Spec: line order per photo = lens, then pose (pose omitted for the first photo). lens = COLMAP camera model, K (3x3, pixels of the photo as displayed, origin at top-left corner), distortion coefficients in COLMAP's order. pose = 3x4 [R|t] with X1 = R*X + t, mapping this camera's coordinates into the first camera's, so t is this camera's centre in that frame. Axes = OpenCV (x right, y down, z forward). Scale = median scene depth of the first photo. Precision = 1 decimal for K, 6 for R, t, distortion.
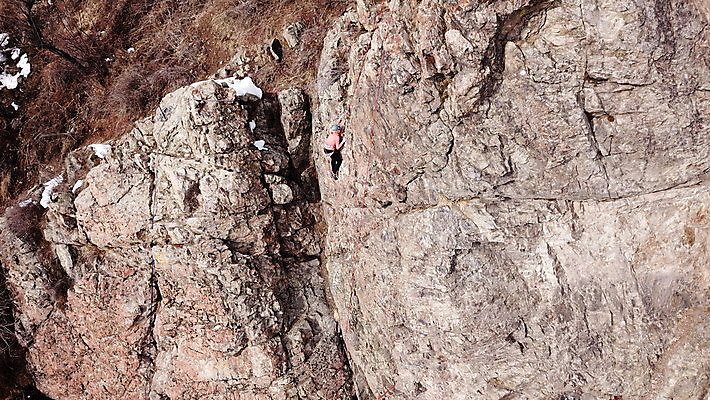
lens RADIAL K [[538.3, 0, 355.3], [0, 538.3, 202.8], [0, 0, 1]] dist [0.028674, -0.042289]
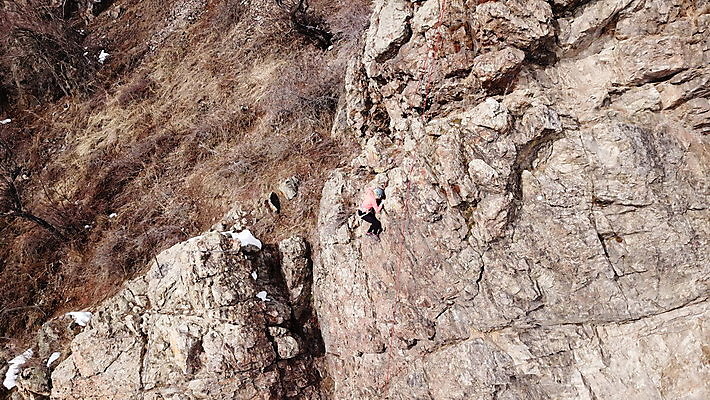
lens RADIAL K [[538.3, 0, 355.3], [0, 538.3, 202.8], [0, 0, 1]] dist [0.028674, -0.042289]
pose [[0.992310, -0.050787, 0.112879, -0.126678], [0.083038, 0.949425, -0.302814, 0.043550], [-0.091791, 0.309859, 0.946341, 0.031270]]
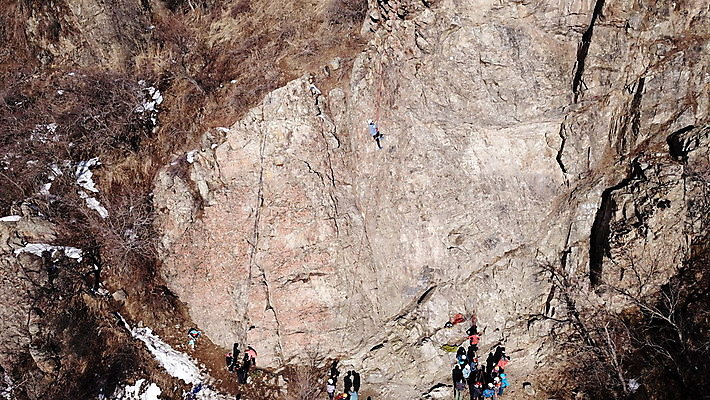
lens RADIAL K [[538.3, 0, 355.3], [0, 538.3, 202.8], [0, 0, 1]] dist [0.028674, -0.042289]
pose [[0.999213, -0.020022, 0.034249, -0.143044], [0.026082, 0.982044, -0.186841, 0.594036], [-0.029893, 0.187587, 0.981793, -0.853546]]
